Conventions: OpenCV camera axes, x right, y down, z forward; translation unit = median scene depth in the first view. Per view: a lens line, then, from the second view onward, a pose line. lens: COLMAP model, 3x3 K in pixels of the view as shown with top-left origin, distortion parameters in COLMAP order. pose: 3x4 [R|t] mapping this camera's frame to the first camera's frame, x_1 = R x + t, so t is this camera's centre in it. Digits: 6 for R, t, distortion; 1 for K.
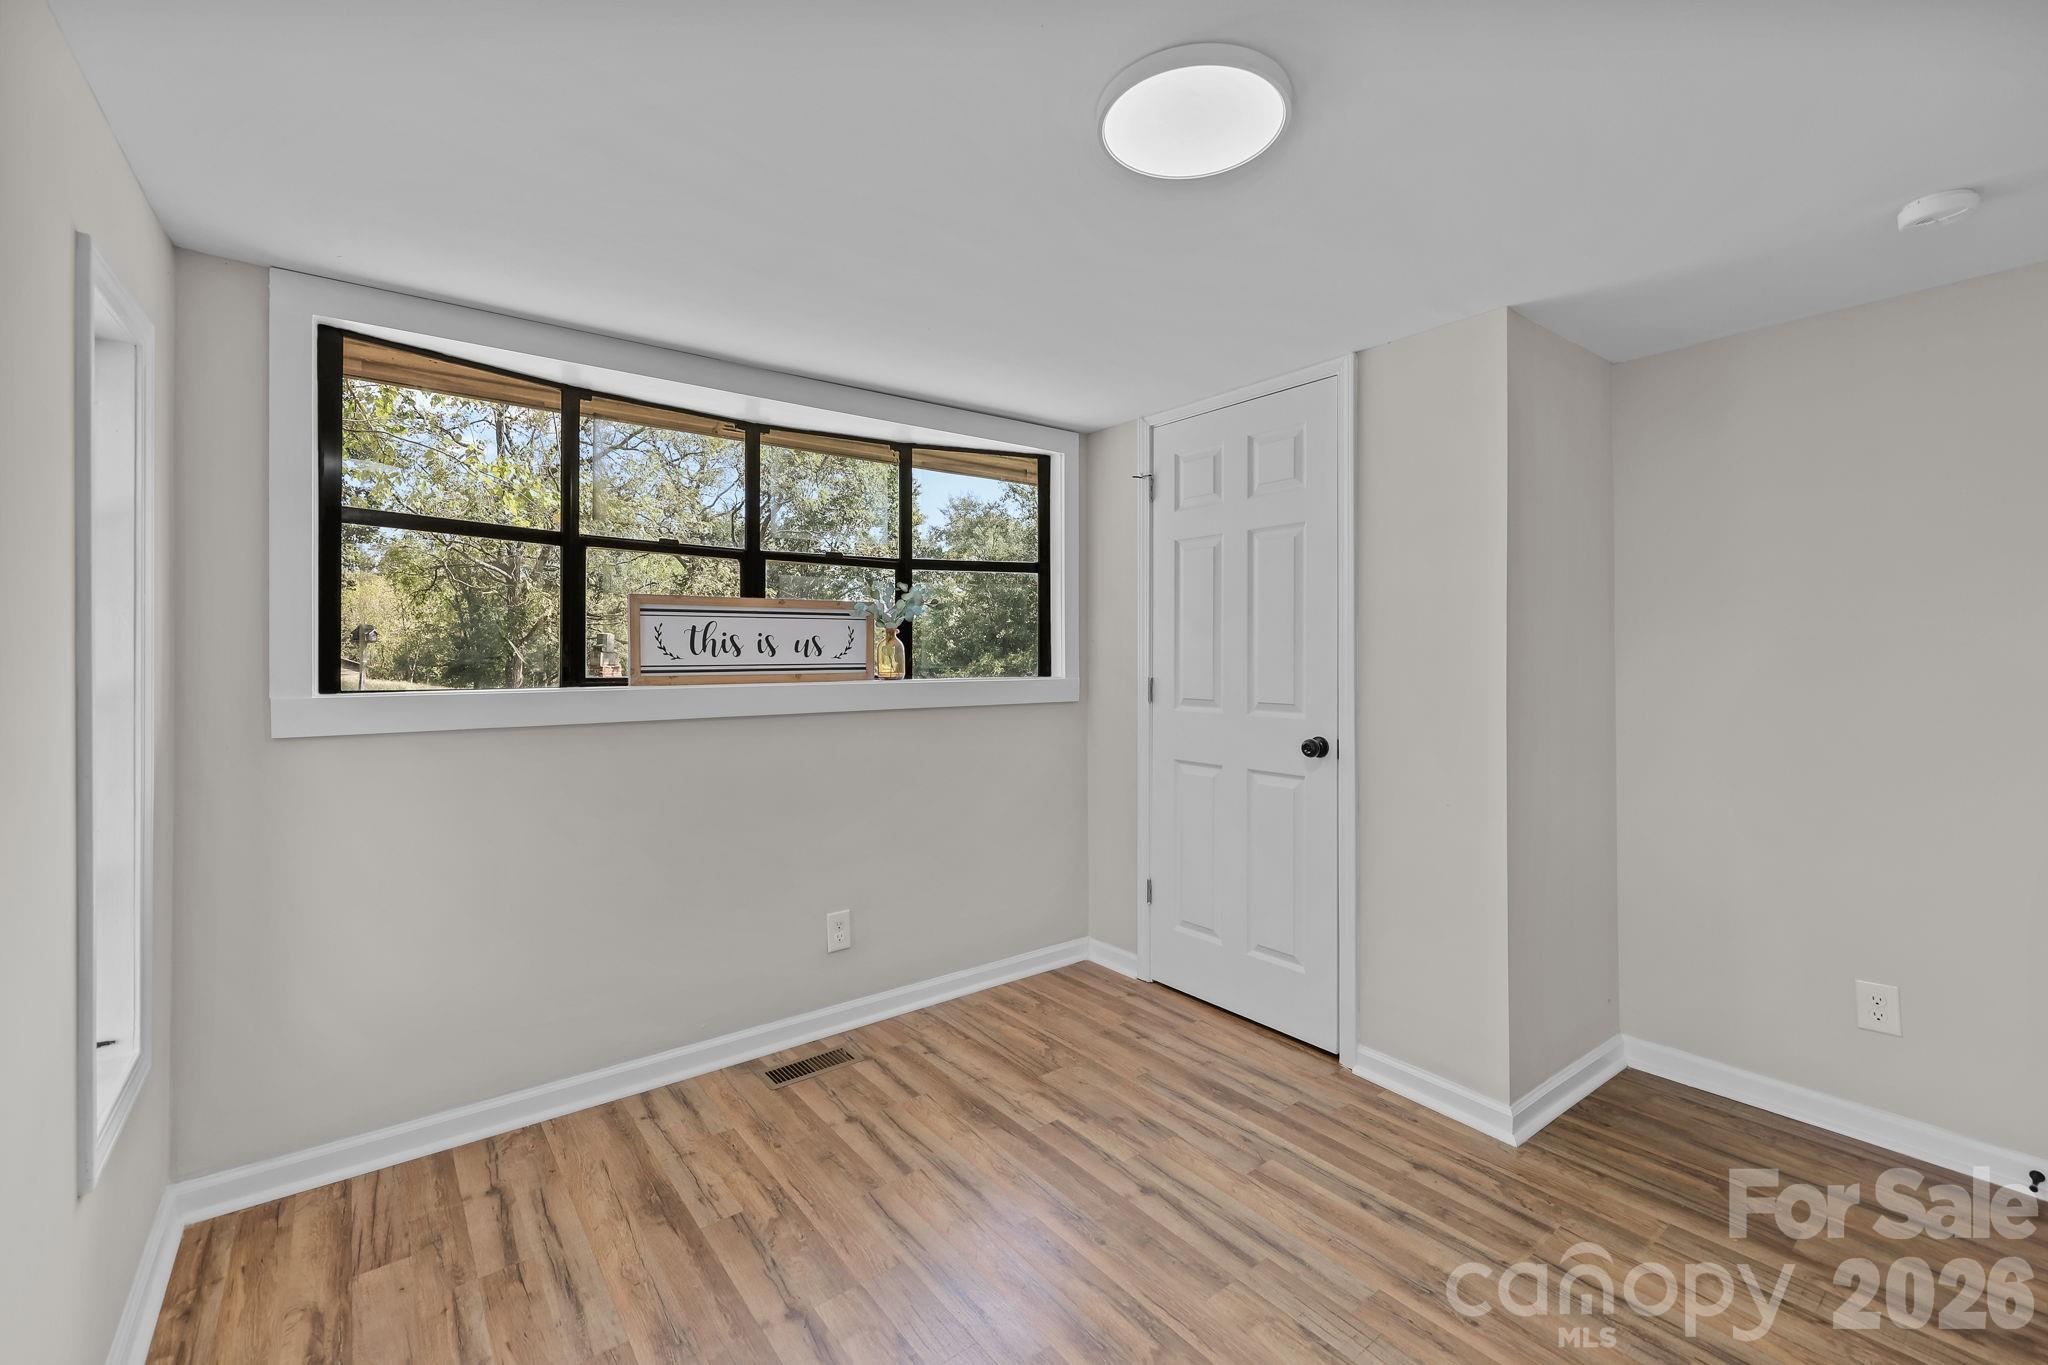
lens RADIAL K [[861.9, 0, 1020.8], [0, 861.9, 656.8], [0, 0, 1]] dist [-0.000399, 0.000238]
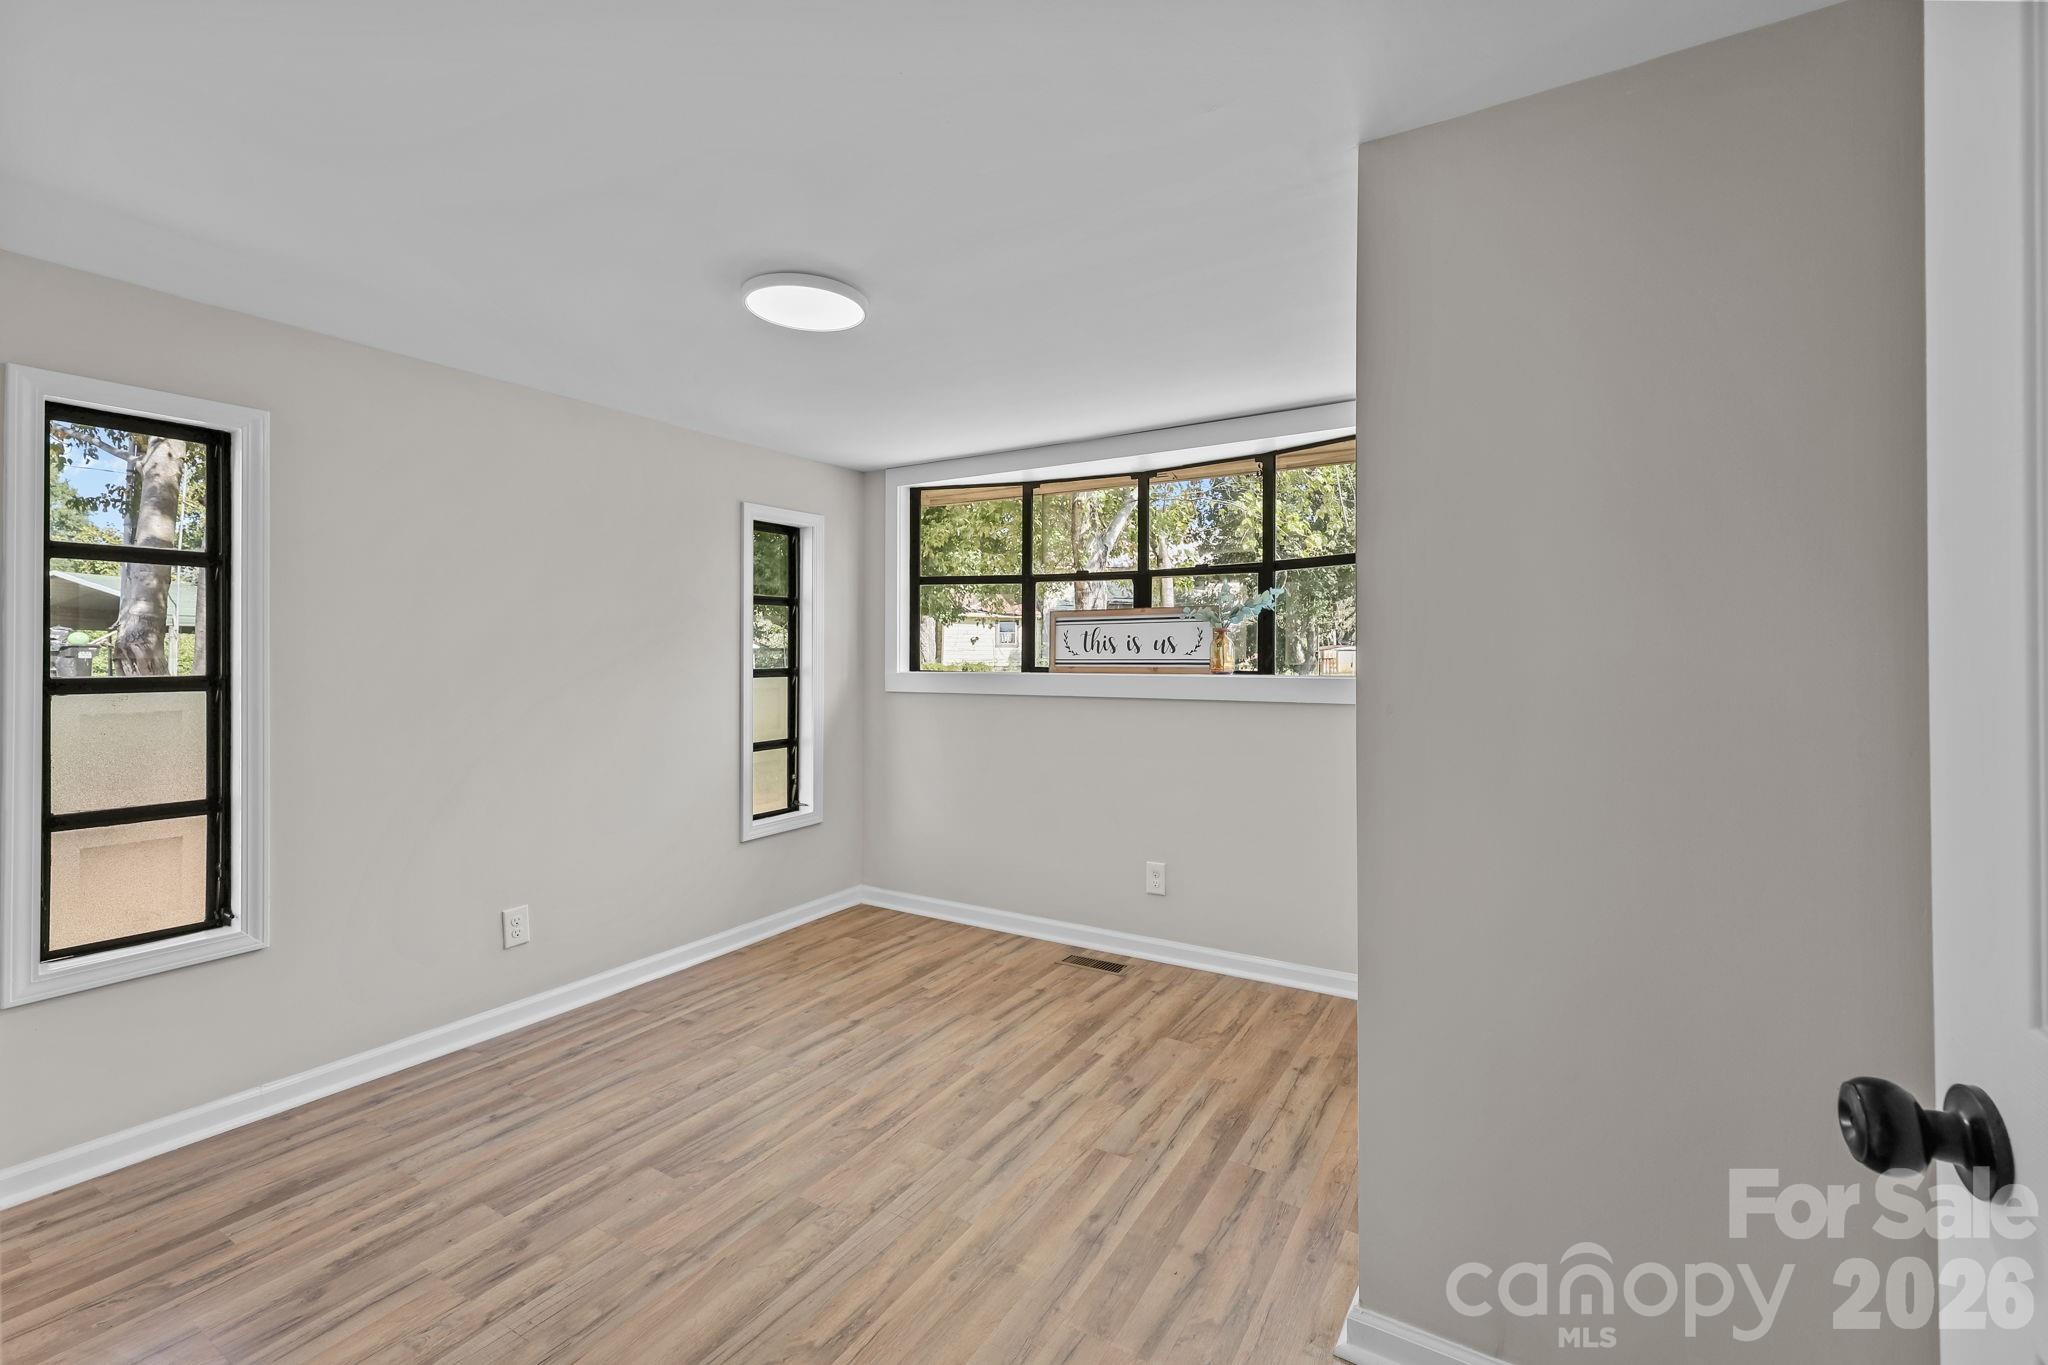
lens RADIAL K [[861.9, 0, 1020.8], [0, 861.9, 656.8], [0, 0, 1]] dist [-0.000399, 0.000238]
pose [[0.355365, 0.005328, -0.934712, 0.969227], [-0.002415, 0.999986, 0.004781, -0.000952], [0.934725, 0.000558, 0.355373, 0.436529]]
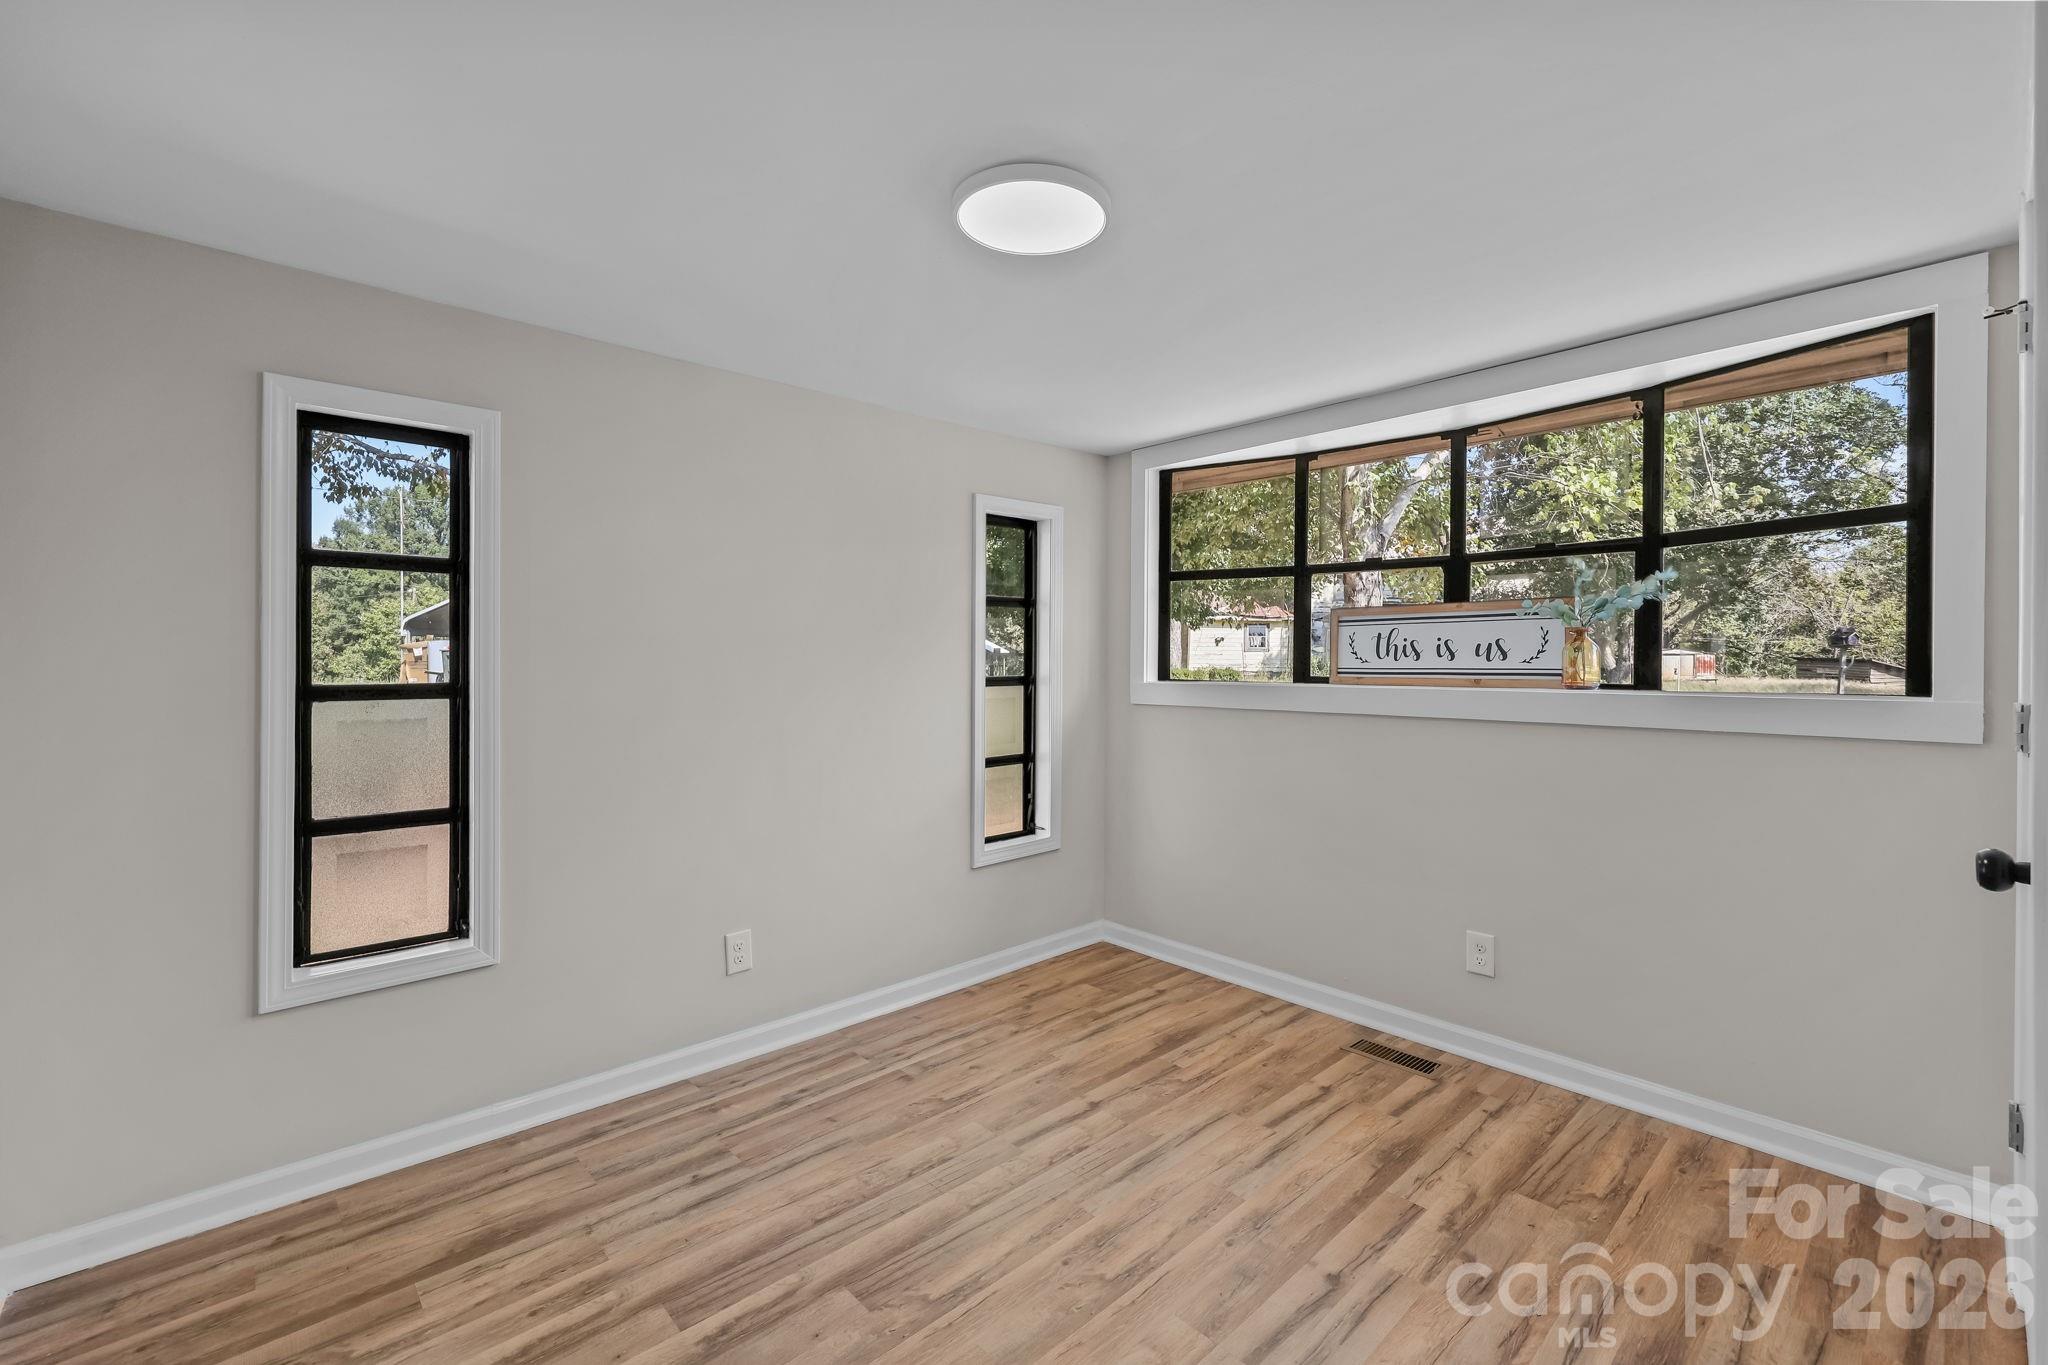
lens RADIAL K [[859.8, 0, 1028.6], [0, 859.8, 665.4], [0, 0, 1]] dist [0.001661, 0.000252]
pose [[0.089762, 0.010460, -0.995908, 0.759218], [-0.002728, 0.999944, 0.010257, -0.004395], [0.995960, 0.001796, 0.089785, 0.479947]]
